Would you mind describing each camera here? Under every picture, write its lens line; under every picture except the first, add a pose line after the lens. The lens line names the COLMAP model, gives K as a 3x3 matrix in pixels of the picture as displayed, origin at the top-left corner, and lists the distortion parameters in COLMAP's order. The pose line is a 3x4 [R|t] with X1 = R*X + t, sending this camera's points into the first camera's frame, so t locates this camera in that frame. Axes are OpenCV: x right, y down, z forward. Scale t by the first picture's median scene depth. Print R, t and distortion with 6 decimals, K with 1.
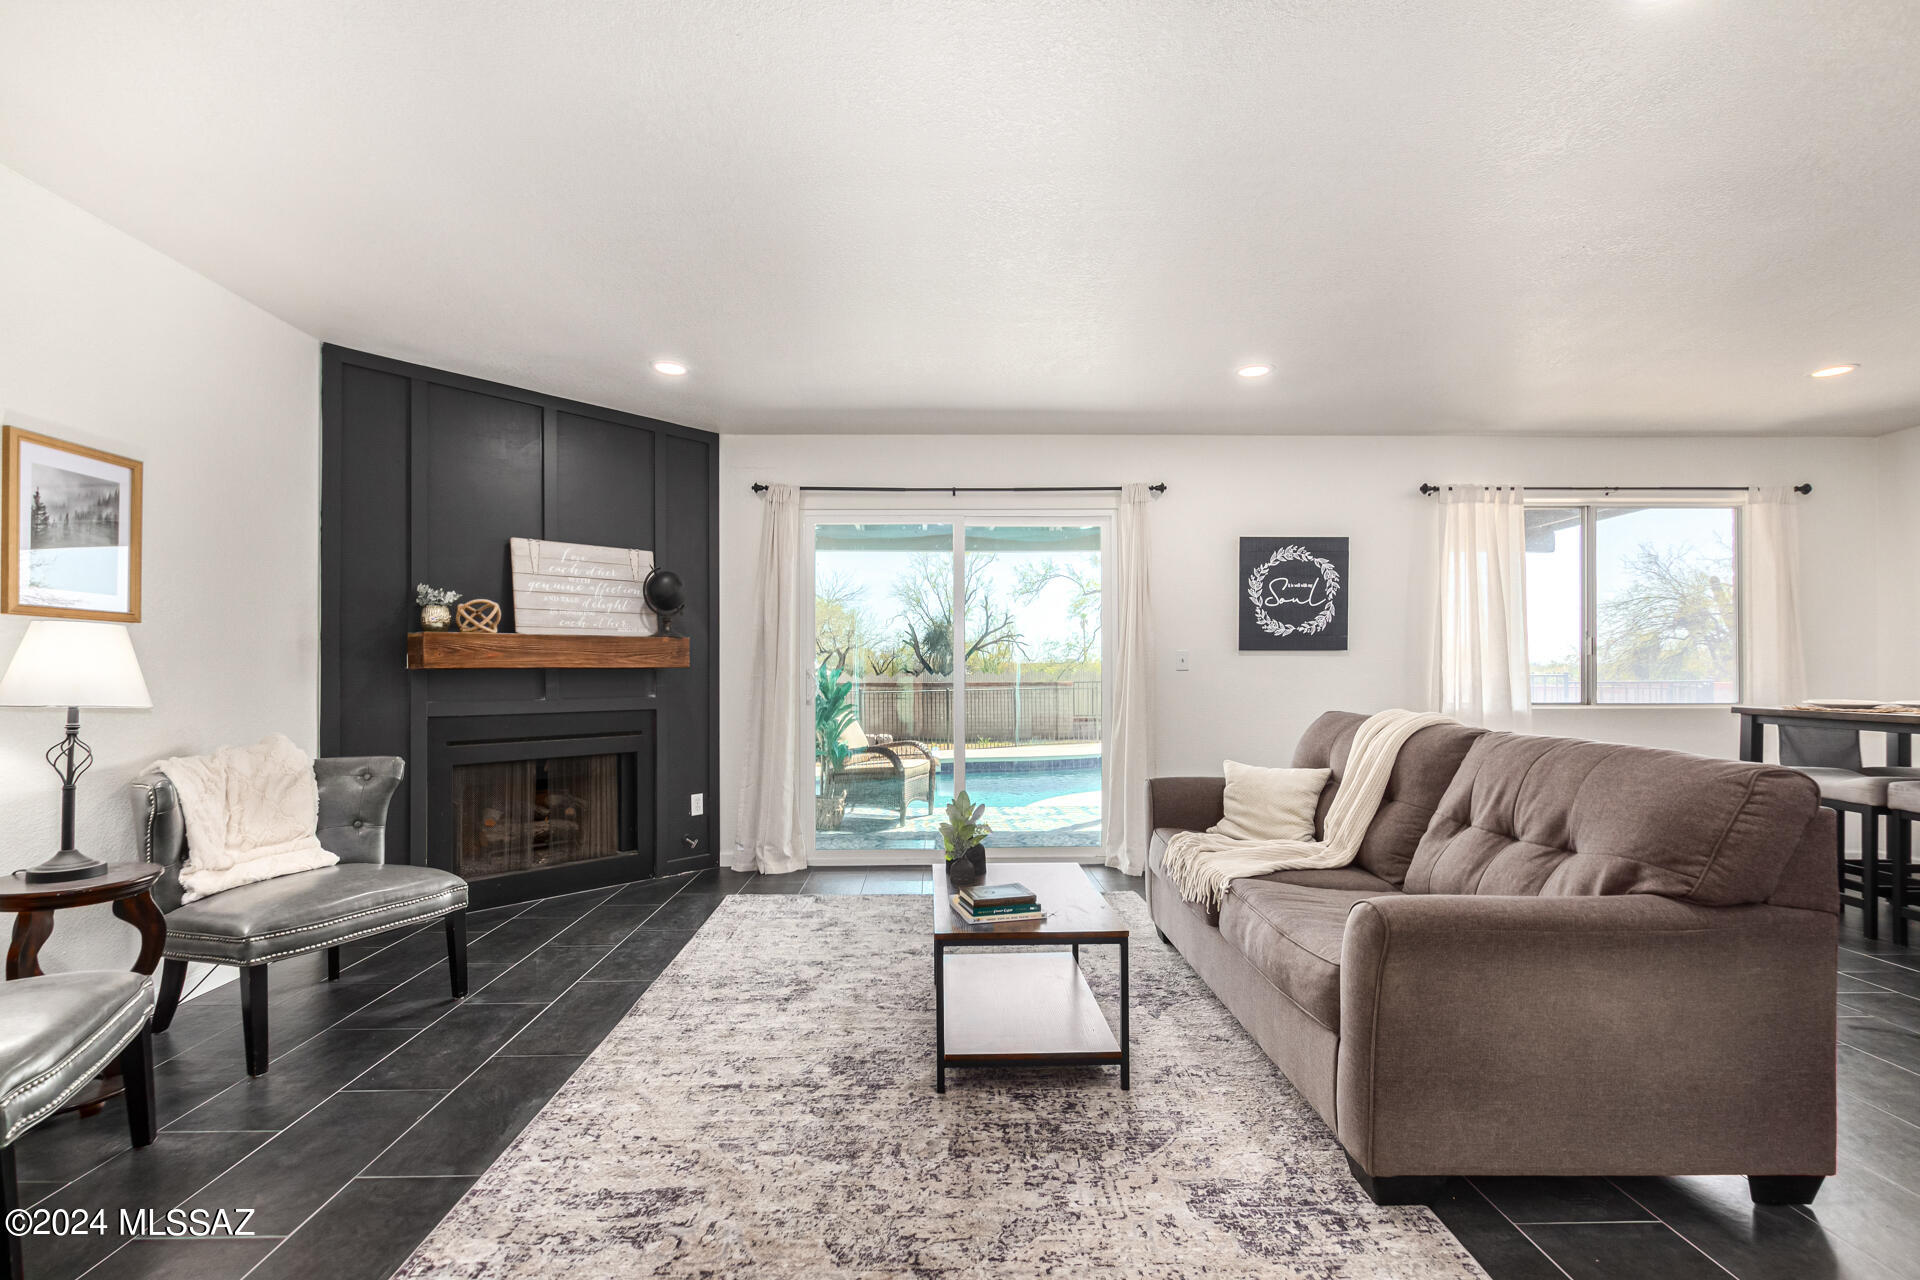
lens RADIAL K [[884.4, 0, 960.7], [0, 884.4, 662.0], [0, 0, 1]] dist [0.005009, -0.000185]
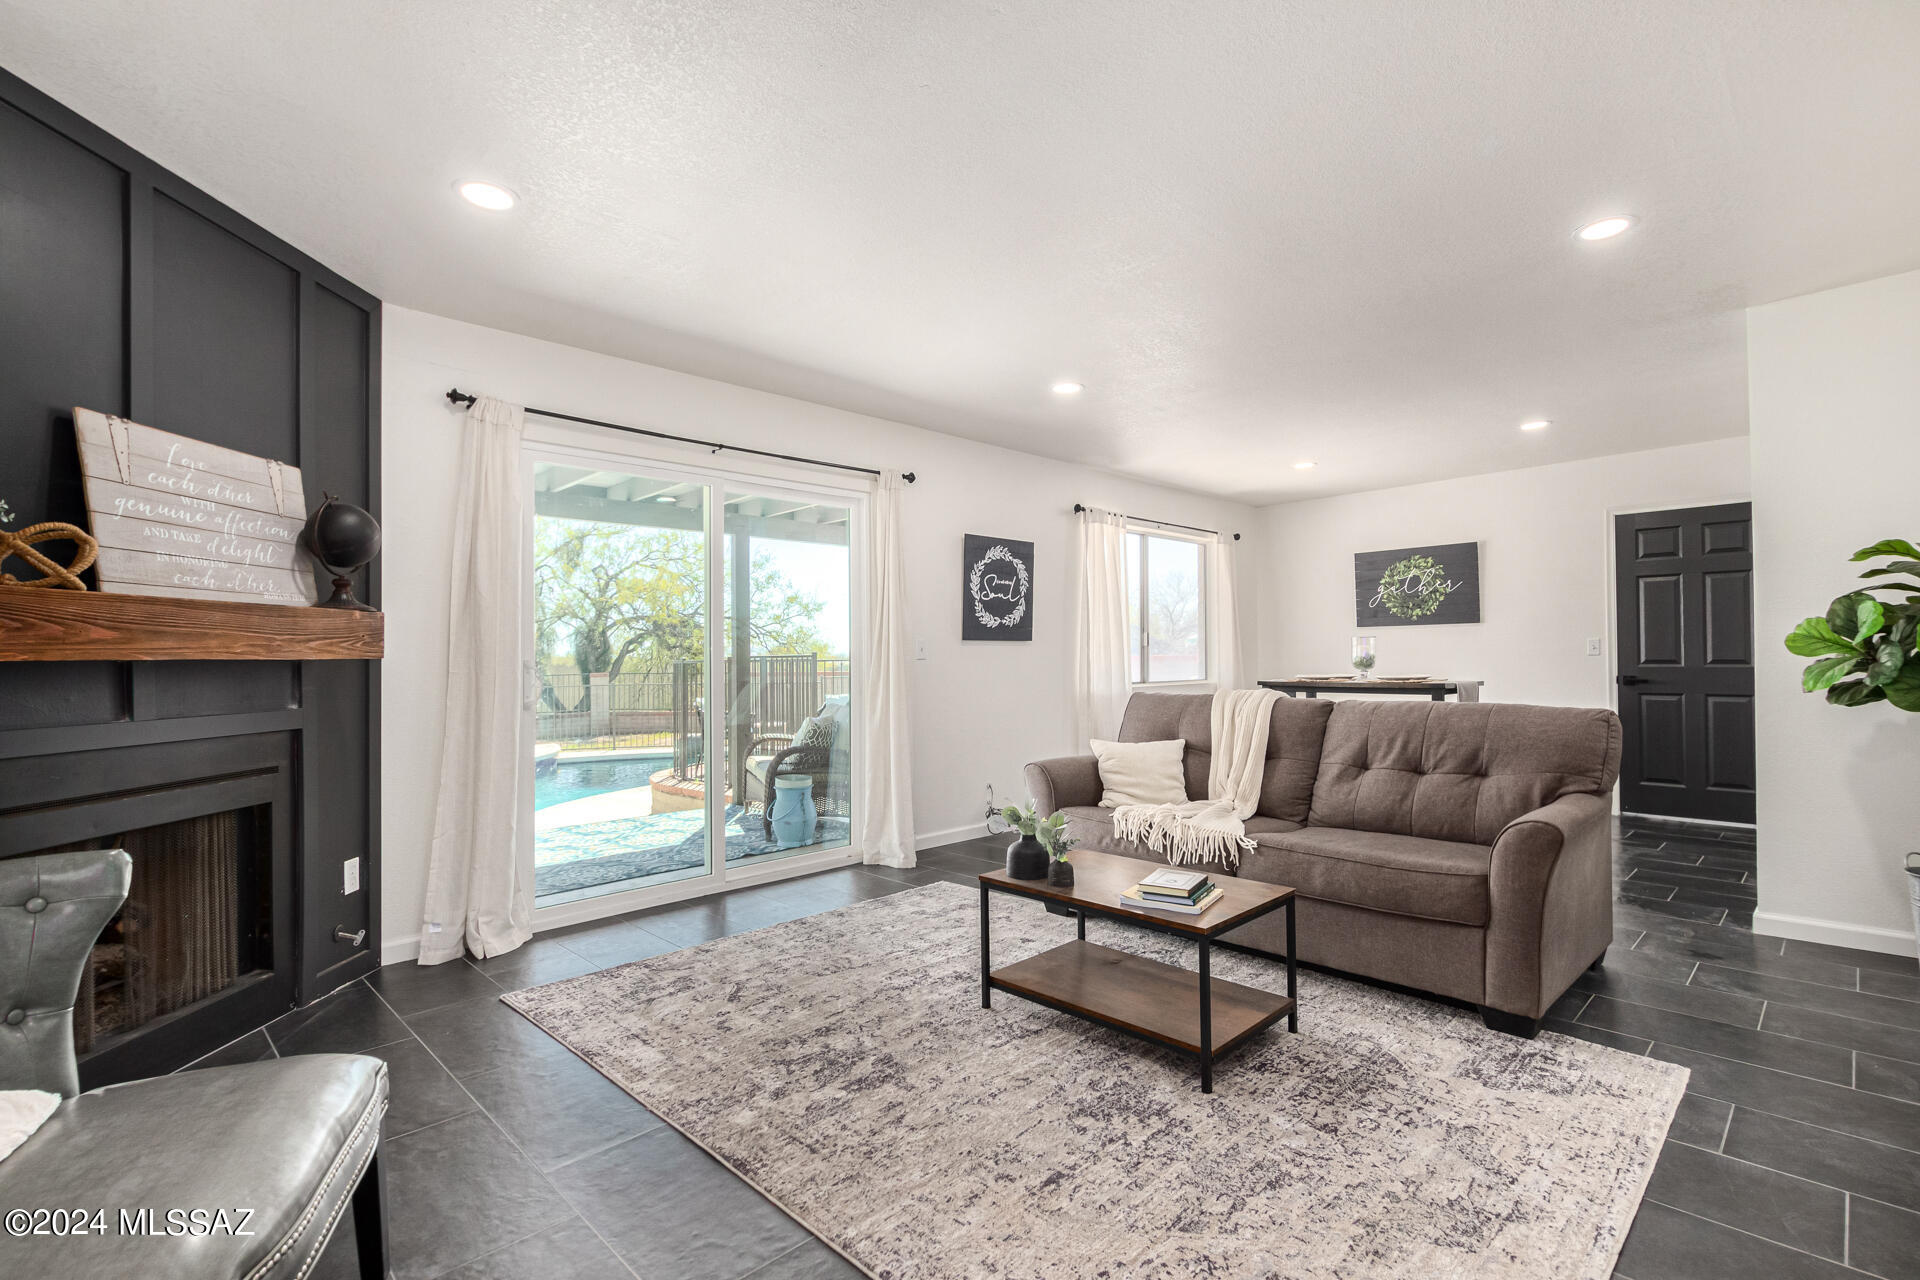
lens RADIAL K [[884.4, 0, 994.5], [0, 884.4, 648.2], [0, 0, 1]] dist [0.005009, -0.000185]
pose [[0.714719, 0.002590, 0.699407, -0.473708], [0.002751, 0.999975, -0.006515, 0.003775], [-0.699406, 0.006581, 0.714694, 0.256963]]
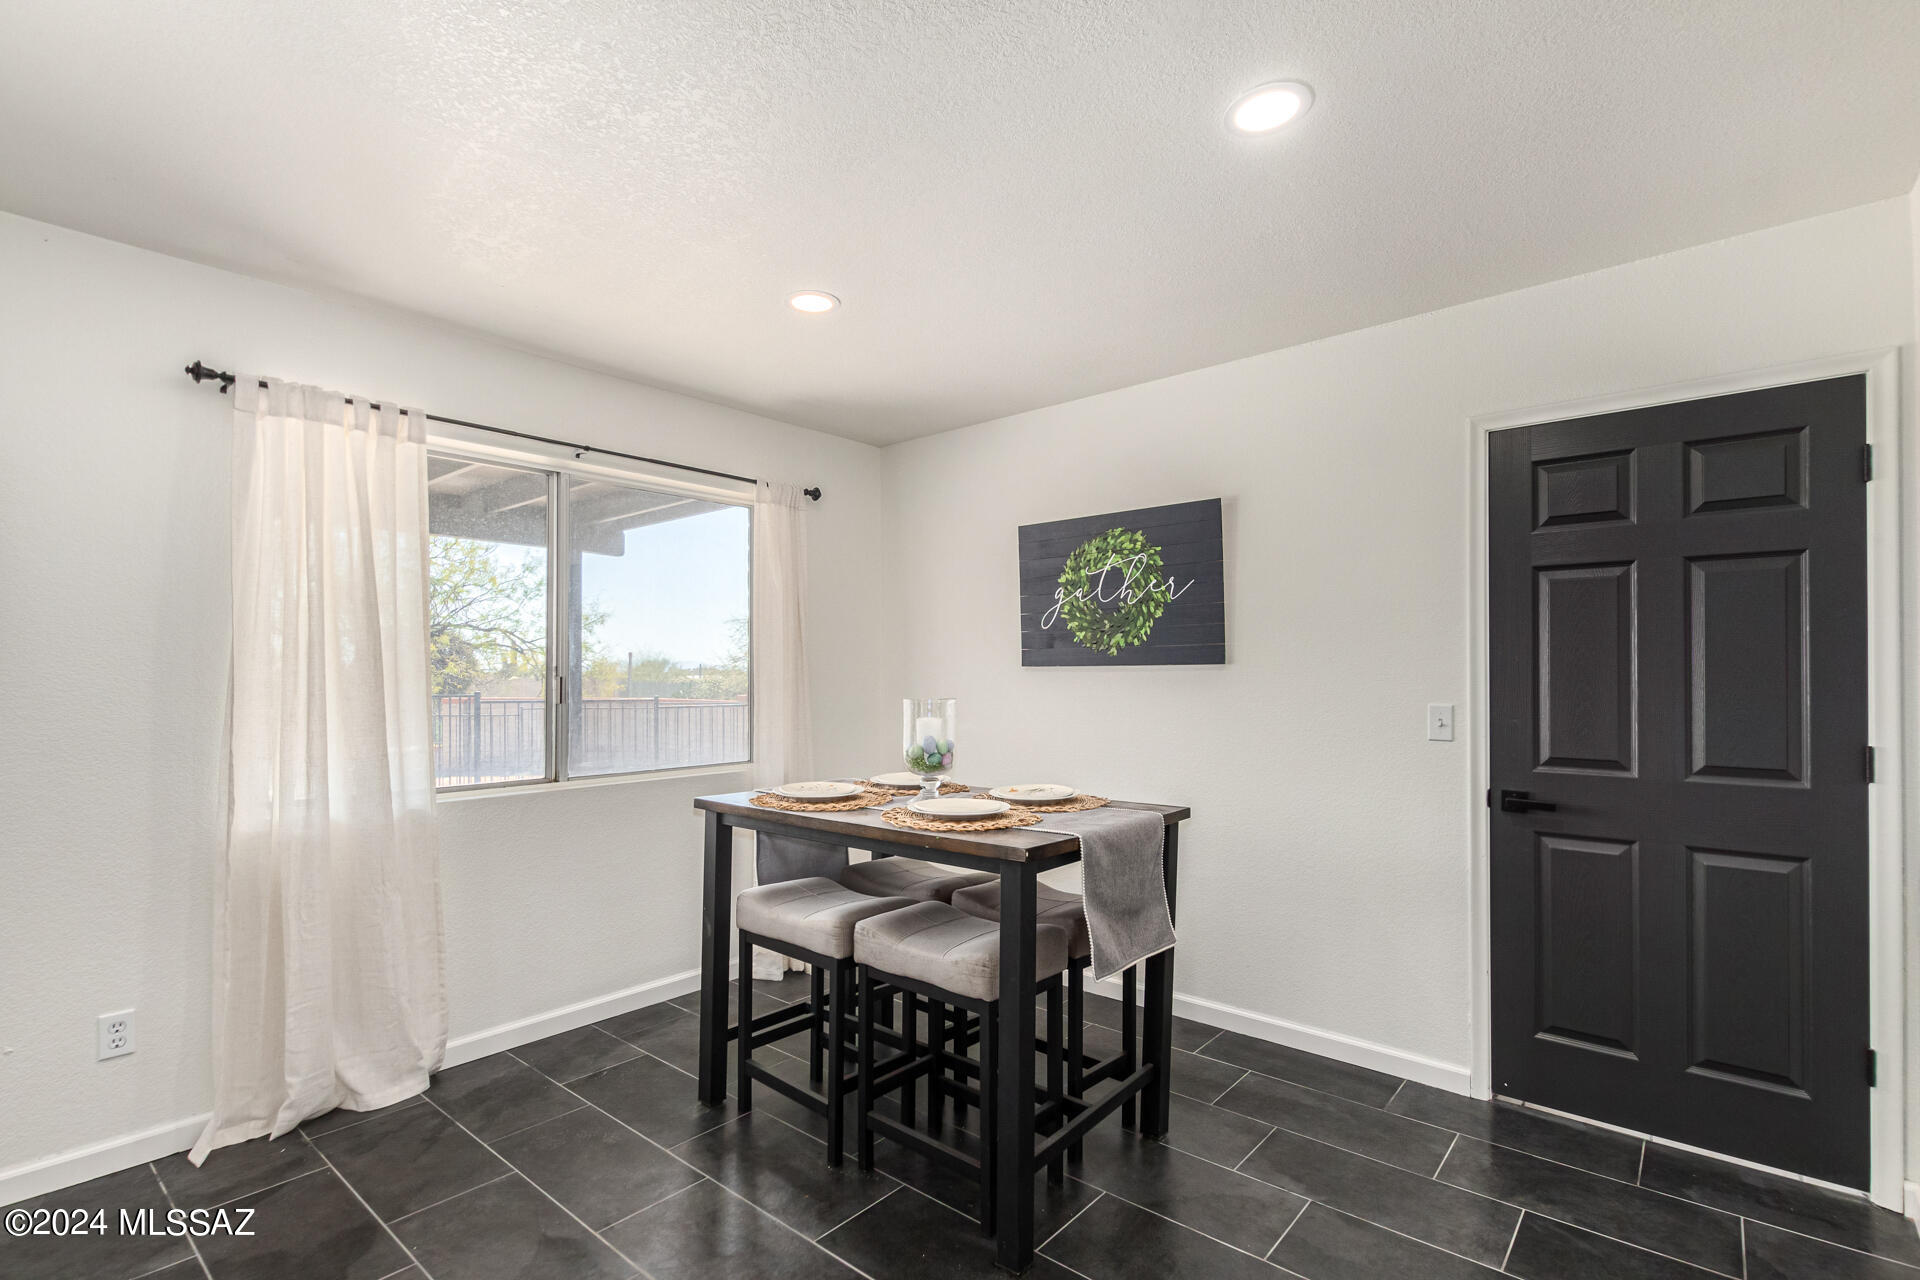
lens RADIAL K [[884.4, 0, 953.2], [0, 884.4, 670.3], [0, 0, 1]] dist [0.005009, -0.000185]
pose [[0.668036, 0.003399, 0.744121, 0.519992], [-0.005607, 0.999984, 0.000466, -0.042718], [-0.744107, -0.004483, 0.668045, 0.439466]]
